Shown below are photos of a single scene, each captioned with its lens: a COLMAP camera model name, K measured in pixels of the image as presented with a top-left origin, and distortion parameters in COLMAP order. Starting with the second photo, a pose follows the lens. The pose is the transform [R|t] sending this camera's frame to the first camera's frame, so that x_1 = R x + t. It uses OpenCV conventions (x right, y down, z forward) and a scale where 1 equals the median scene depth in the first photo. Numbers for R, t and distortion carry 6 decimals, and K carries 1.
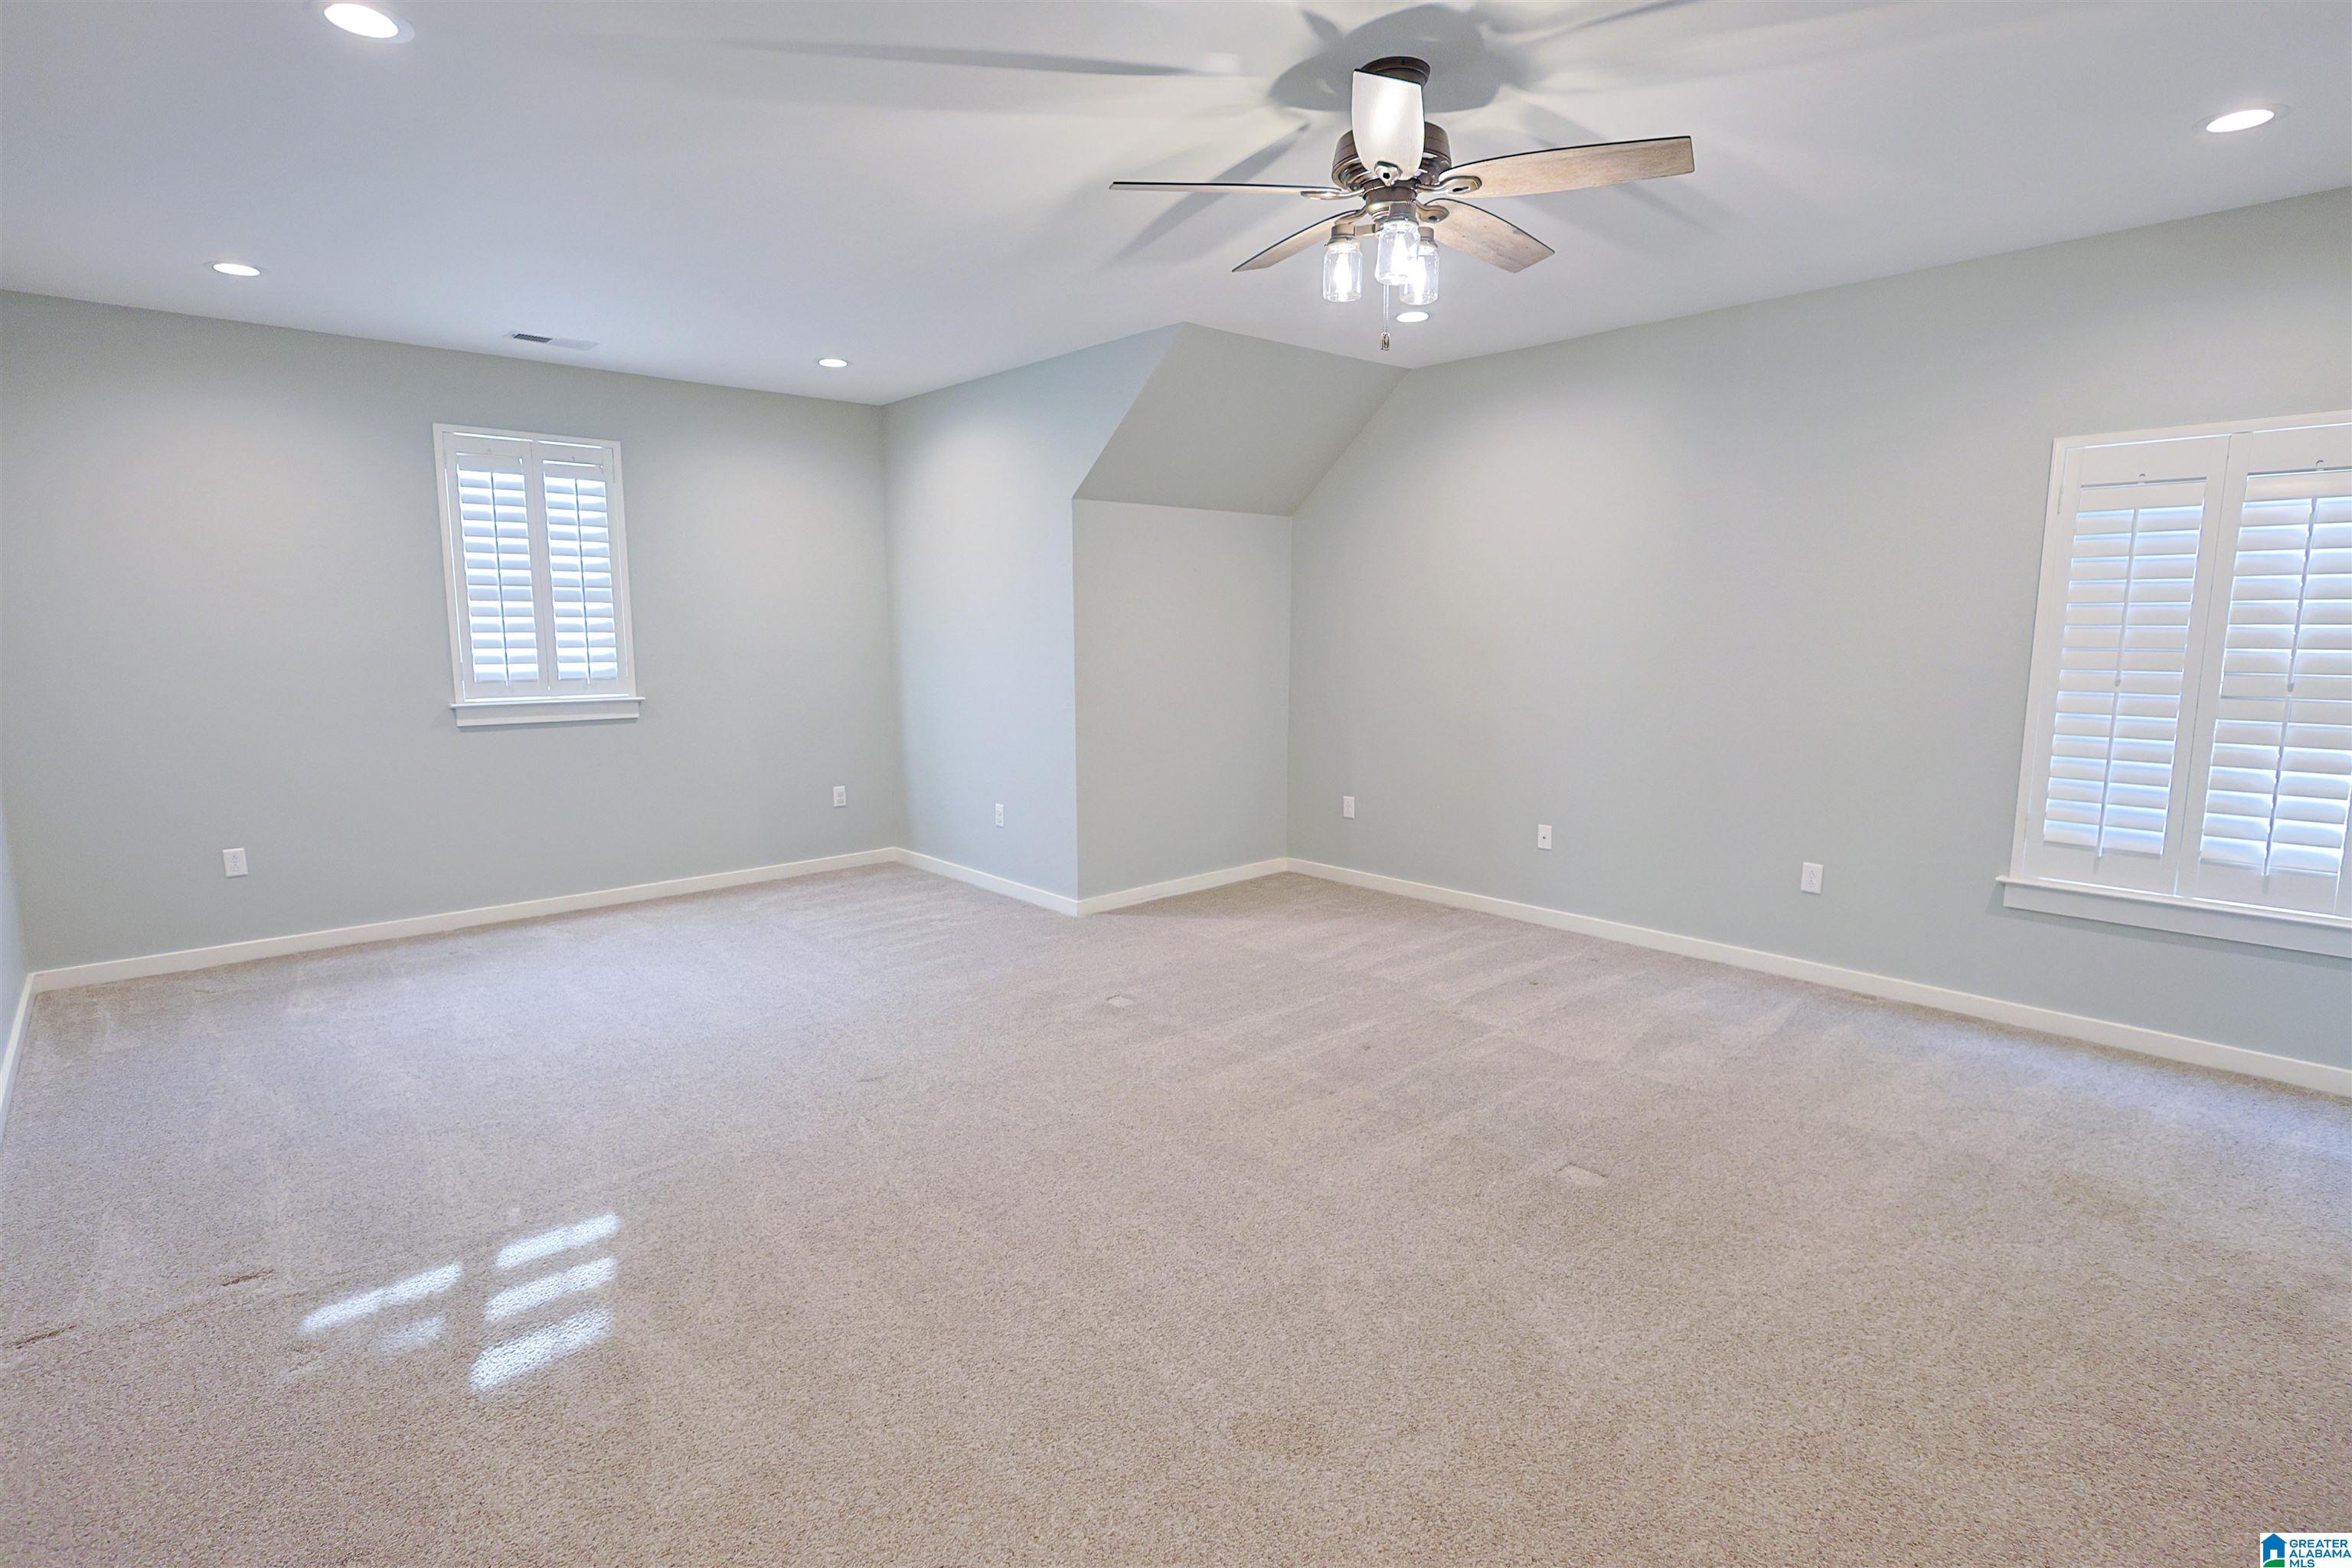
lens RADIAL K [[1153.6, 0, 1170.0], [0, 1153.6, 784.2], [0, 0, 1]] dist [-0.001907, 0.000729]
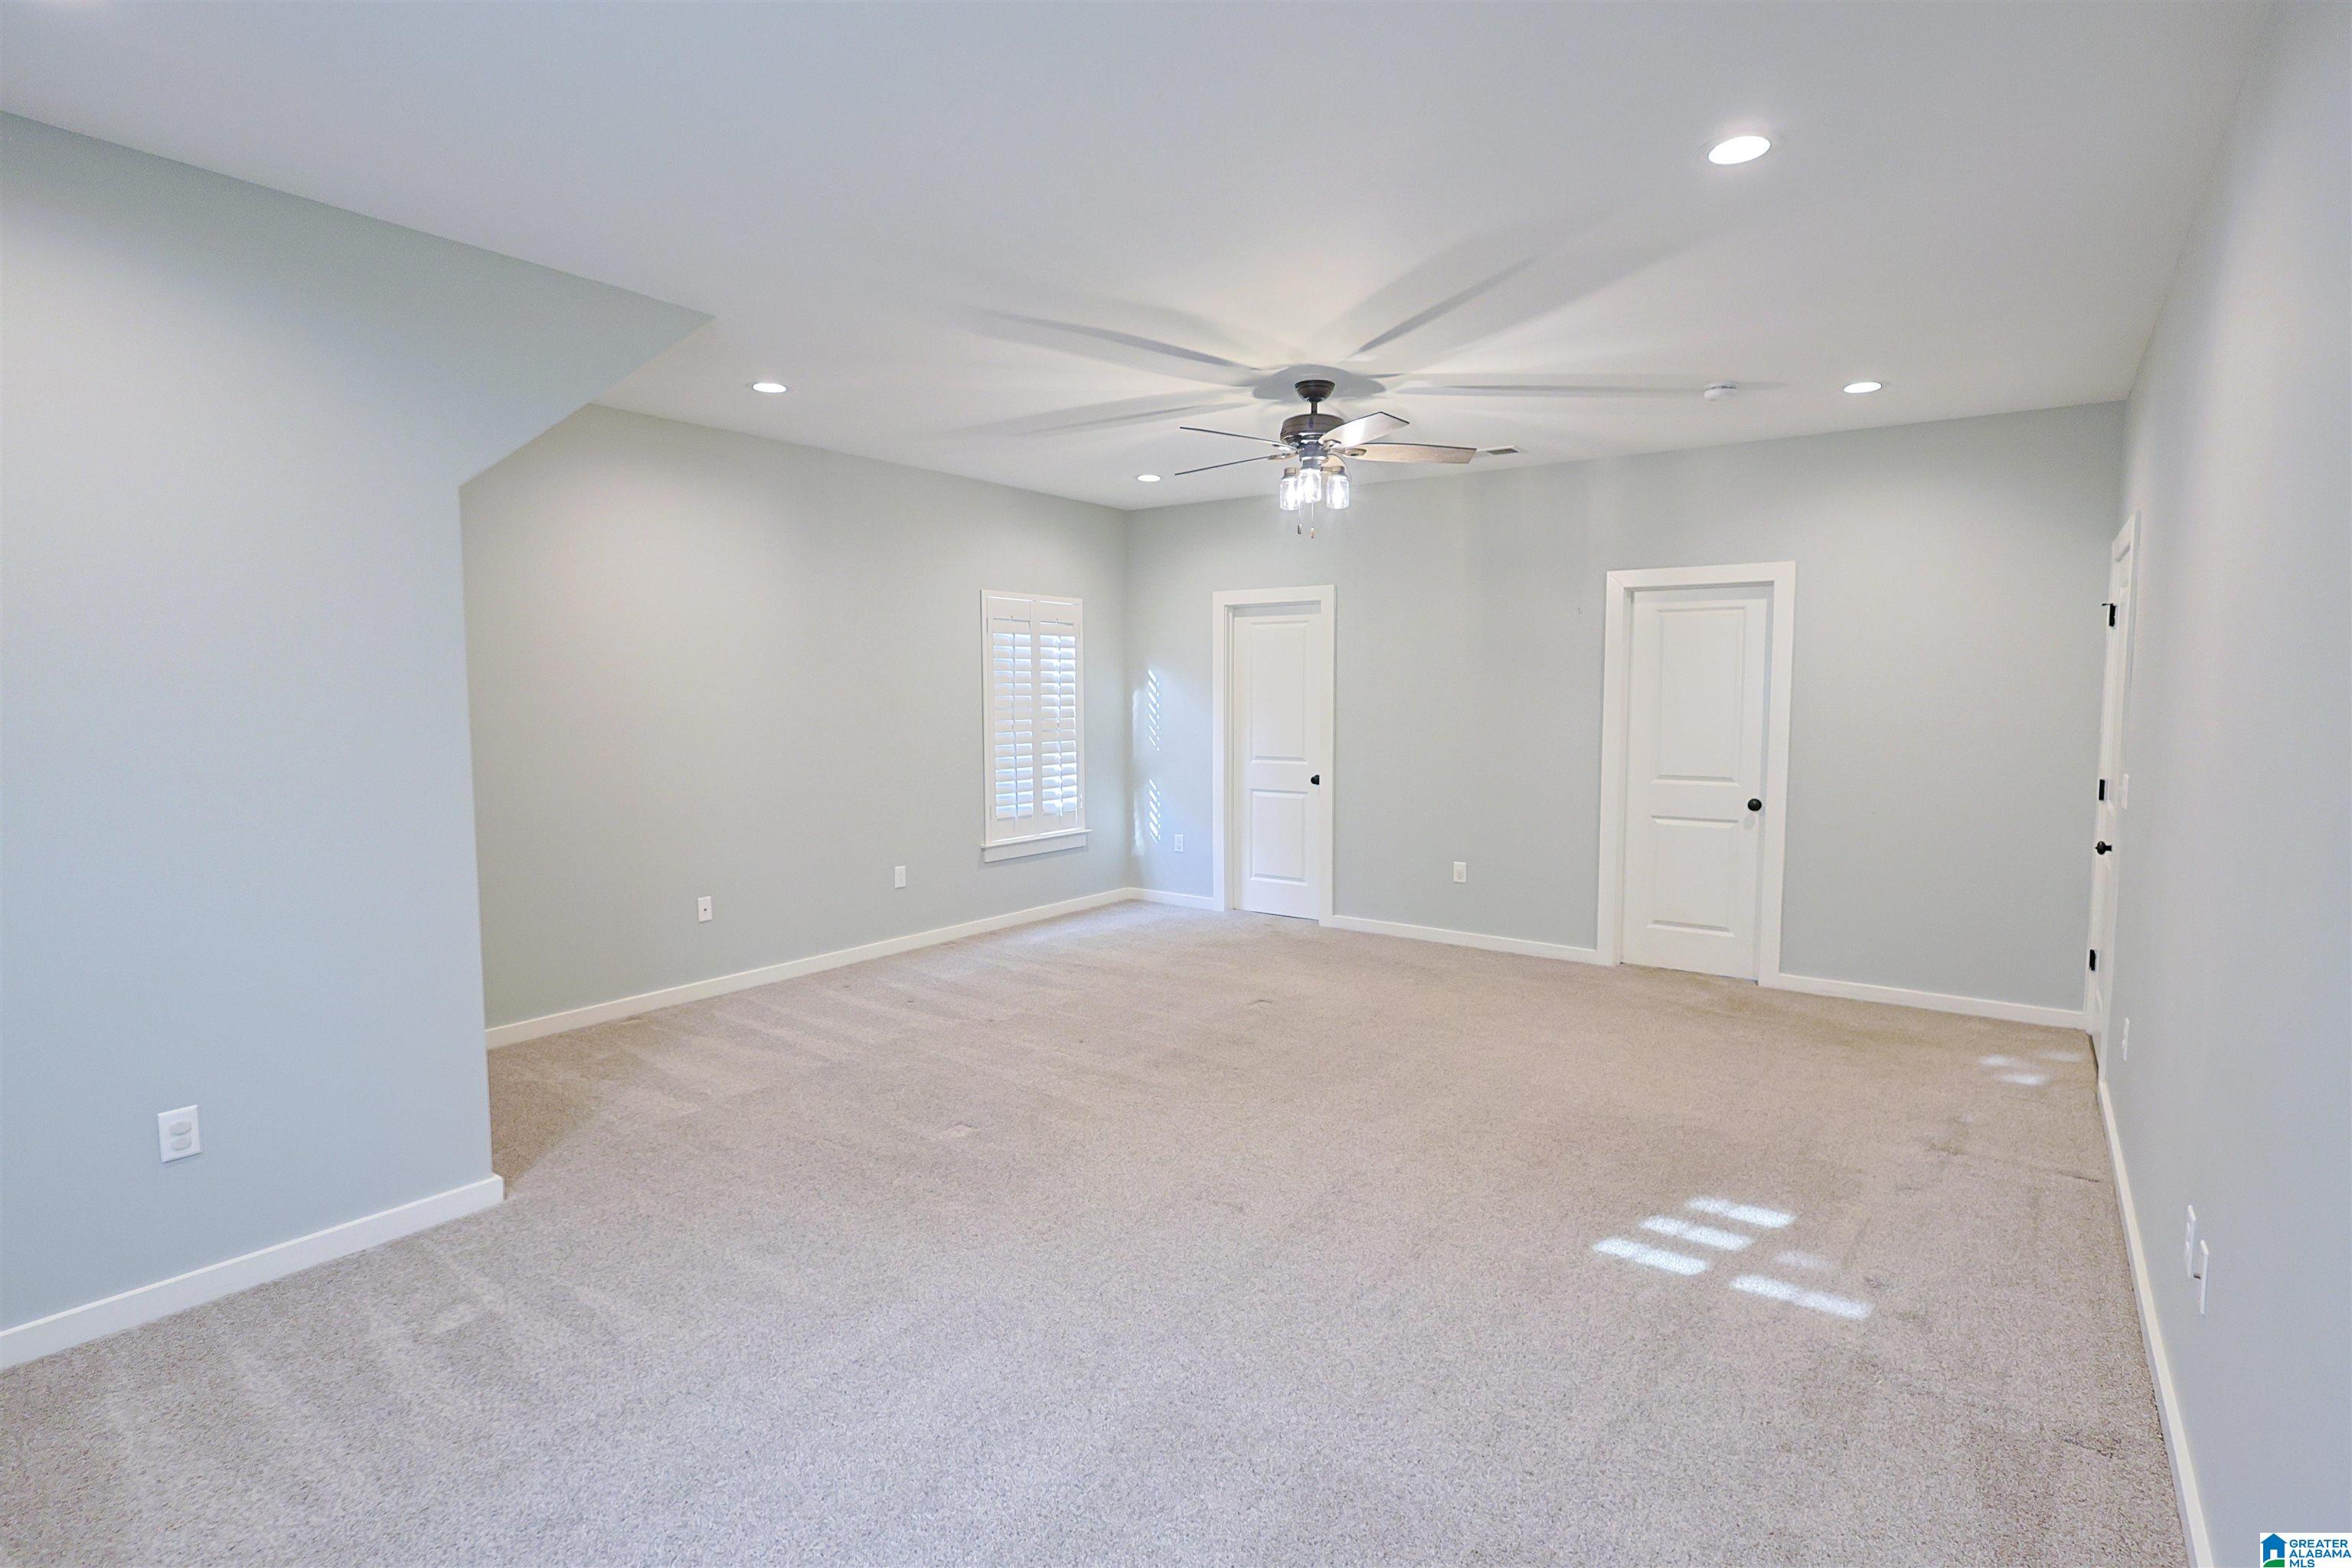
lens RADIAL K [[1150.4, 0, 1173.4], [0, 1150.4, 792.7], [0, 0, 1]] dist [-0.001094, -0.000410]
pose [[-0.204588, -0.086149, 0.975050, -1.104646], [0.139601, 0.983369, 0.116176, -0.172229], [-0.968842, 0.159886, -0.189159, 1.186272]]
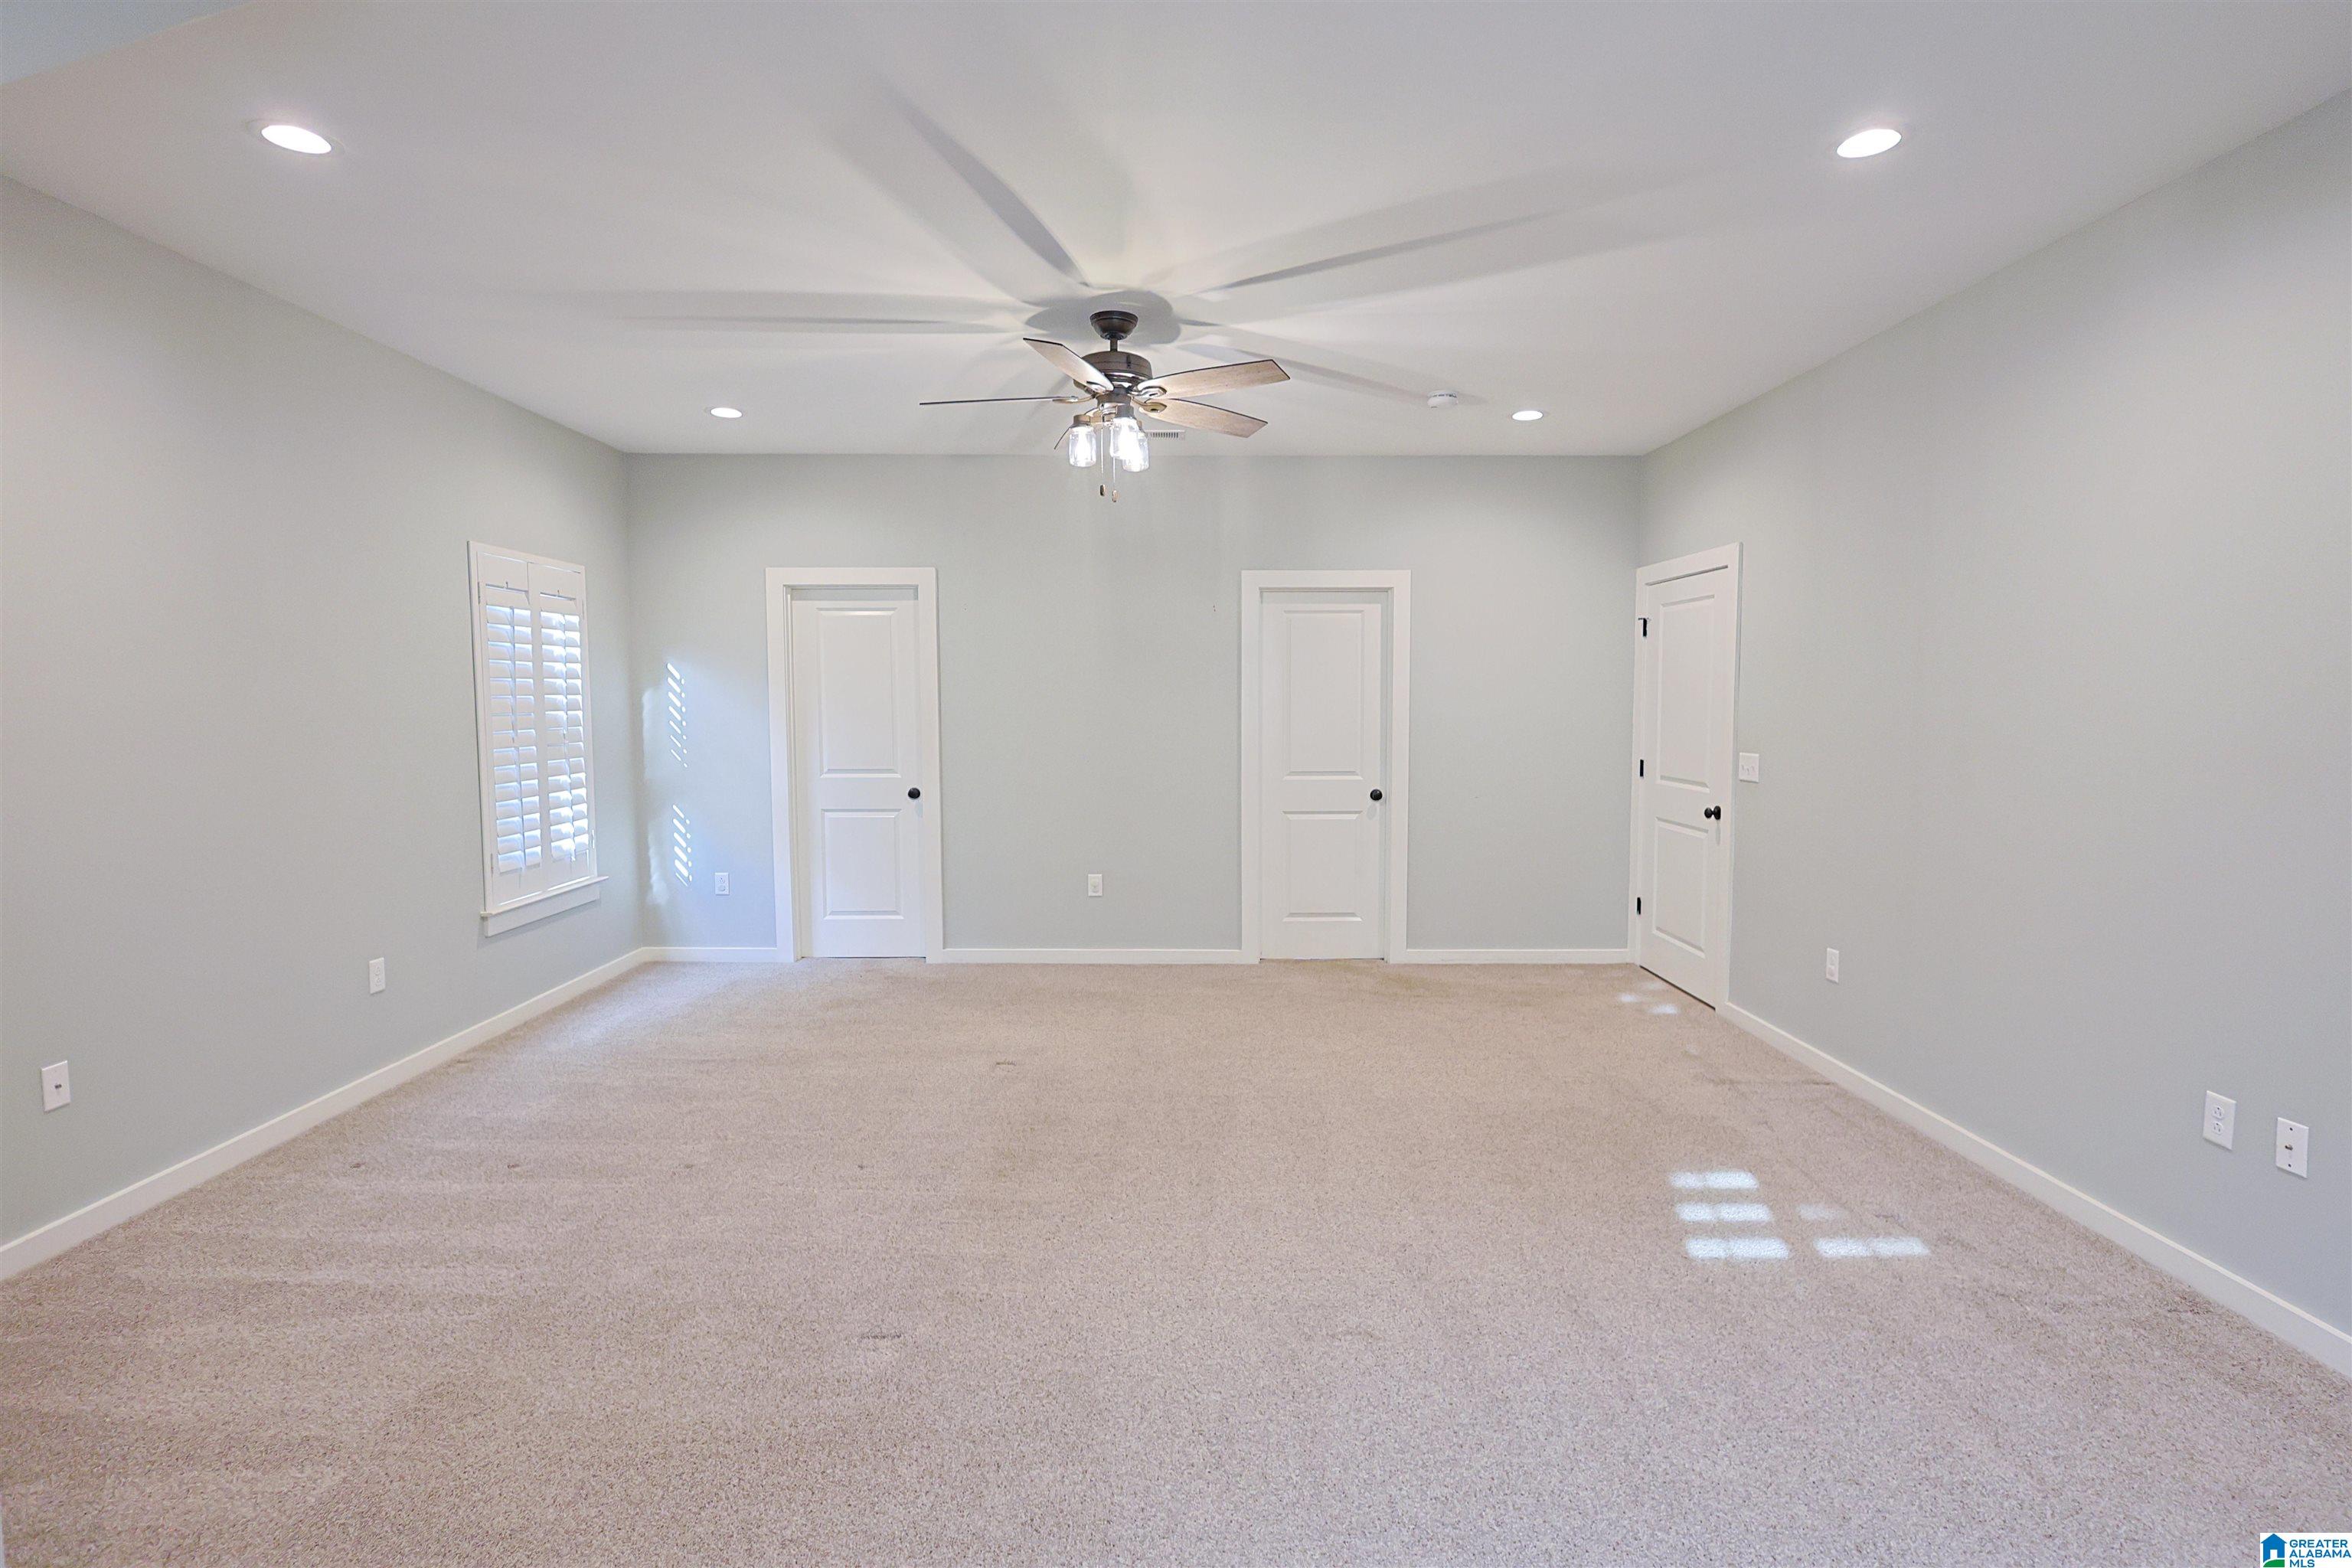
lens RADIAL K [[1146.4, 0, 1163.9], [0, 1146.4, 788.8], [0, 0, 1]] dist [-0.002083, 0.000702]
pose [[-0.738922, -0.050407, 0.671903, -0.628171], [0.098249, 0.978479, 0.181455, -0.208619], [-0.666590, 0.200095, -0.718067, 1.540891]]
